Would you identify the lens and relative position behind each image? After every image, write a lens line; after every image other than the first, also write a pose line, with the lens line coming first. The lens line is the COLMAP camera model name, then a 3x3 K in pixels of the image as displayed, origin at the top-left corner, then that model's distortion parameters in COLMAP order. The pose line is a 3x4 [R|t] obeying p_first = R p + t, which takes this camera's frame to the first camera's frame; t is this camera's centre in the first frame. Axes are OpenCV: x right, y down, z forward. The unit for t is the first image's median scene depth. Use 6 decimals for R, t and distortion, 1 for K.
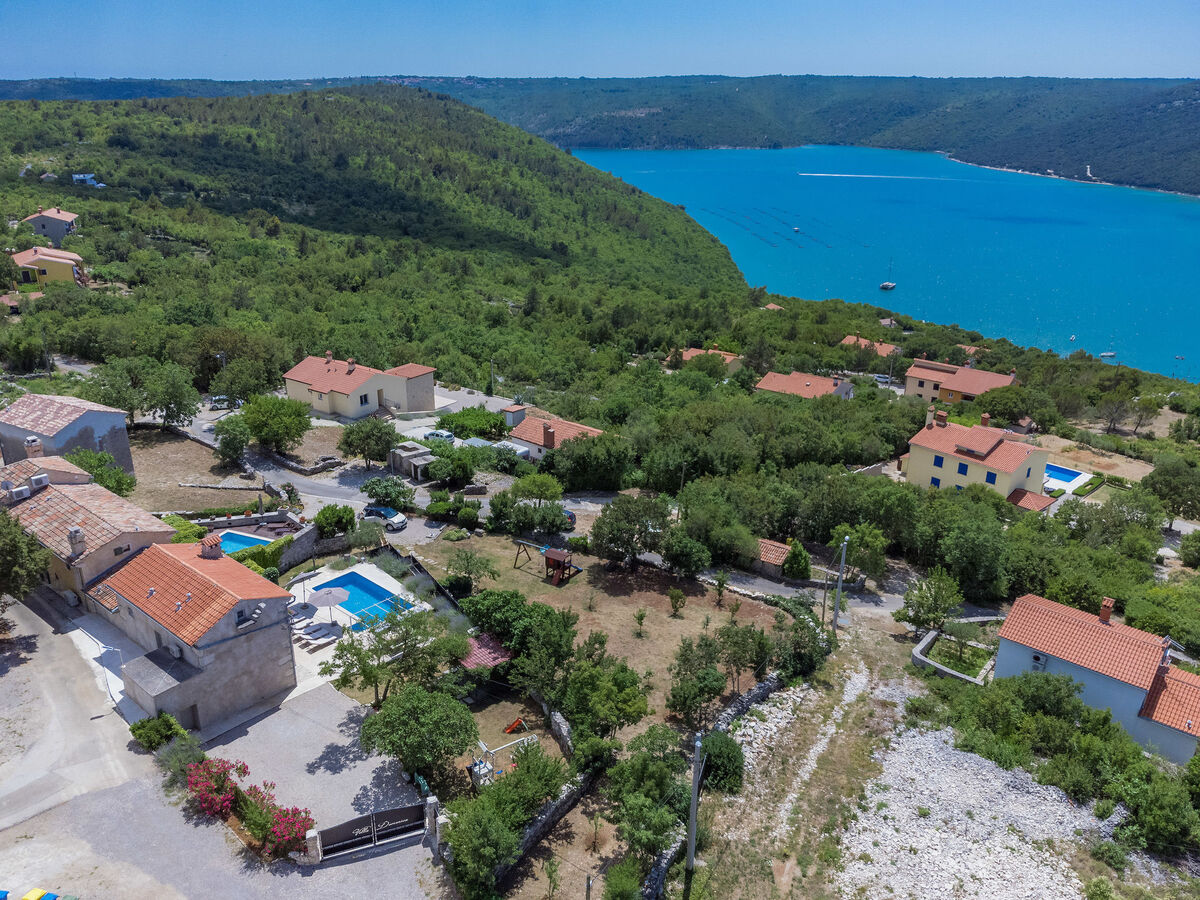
lens RADIAL K [[927.1, 0, 600.0], [0, 927.1, 450.0], [0, 0, 1]] dist [0.008222, 0.010353]
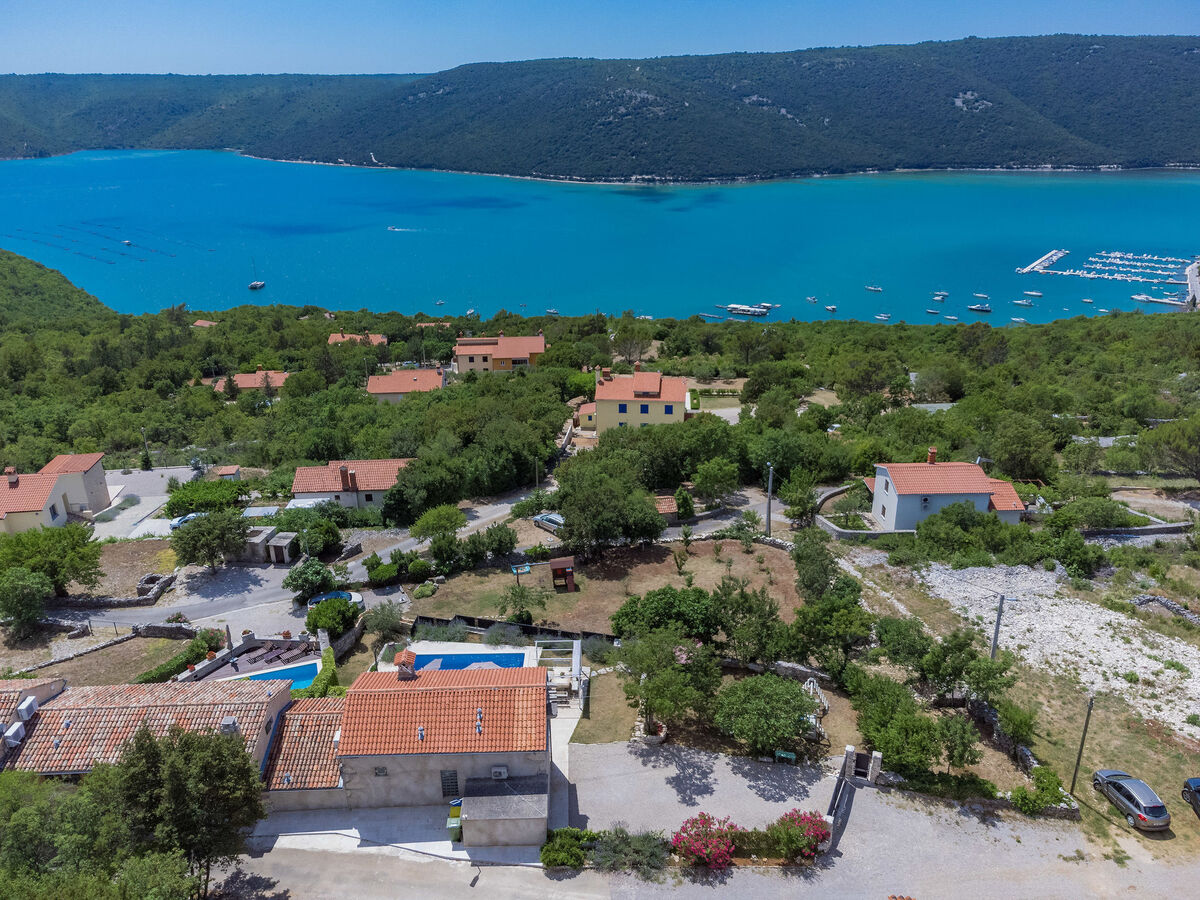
lens RADIAL K [[908.3, 0, 600.0], [0, 908.3, 450.0], [0, 0, 1]] dist [0.008360, 0.000831]
pose [[0.744679, -0.270155, 0.610303, -0.228758], [0.263452, 0.959146, 0.103115, -0.038630], [-0.613227, 0.083998, 0.785428, 0.066479]]
